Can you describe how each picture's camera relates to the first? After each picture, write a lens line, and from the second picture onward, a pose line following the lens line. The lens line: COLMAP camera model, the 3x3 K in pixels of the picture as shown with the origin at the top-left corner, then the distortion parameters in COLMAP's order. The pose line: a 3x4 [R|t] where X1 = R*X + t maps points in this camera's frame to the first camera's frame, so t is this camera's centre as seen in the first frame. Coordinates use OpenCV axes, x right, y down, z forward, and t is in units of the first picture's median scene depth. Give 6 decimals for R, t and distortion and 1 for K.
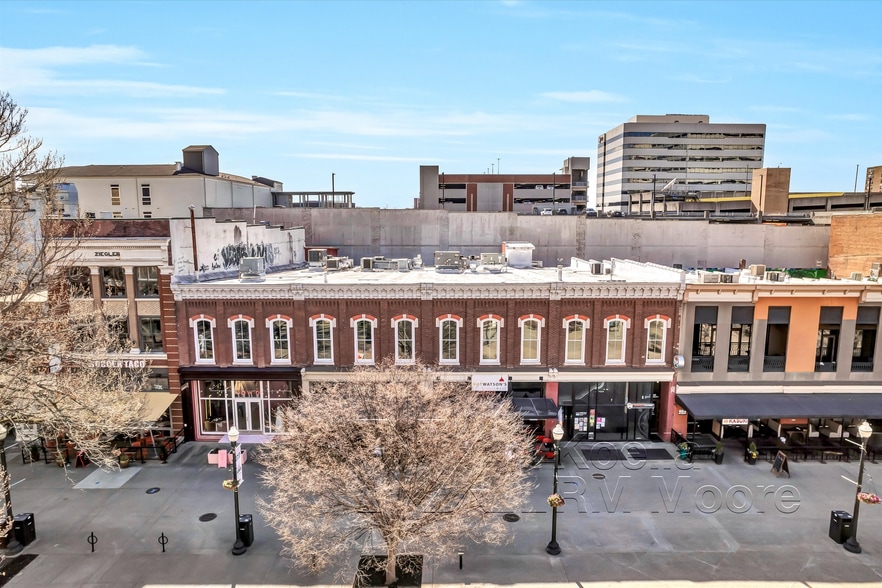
lens RADIAL K [[538.3, 0, 453.8], [0, 538.3, 298.4], [0, 0, 1]] dist [-0.049499, 0.027924]
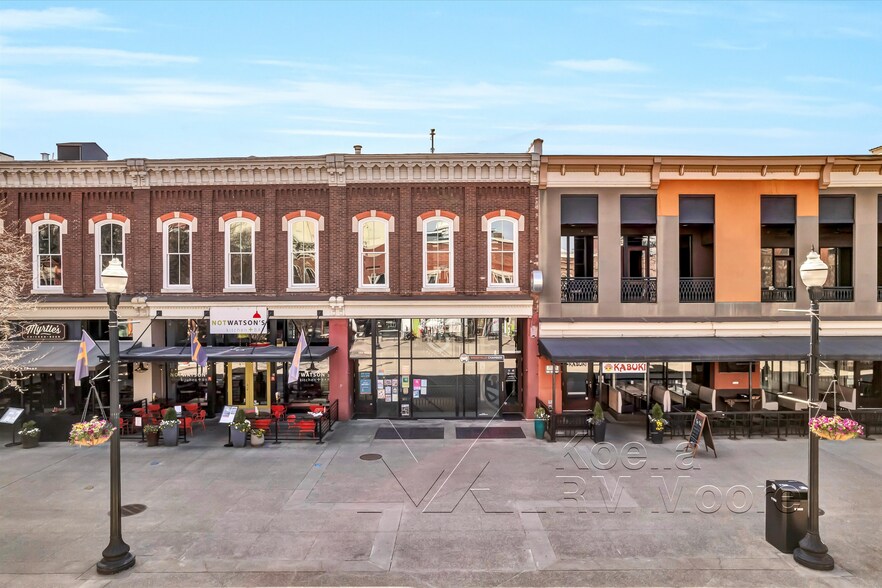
lens RADIAL K [[538.3, 0, 461.7], [0, 538.3, 308.5], [0, 0, 1]] dist [-0.049499, 0.027924]
pose [[0.999981, -0.005866, 0.002026, 0.330284], [0.006079, 0.991480, -0.130117, 0.228527], [-0.001245, 0.130126, 0.991497, 0.383645]]
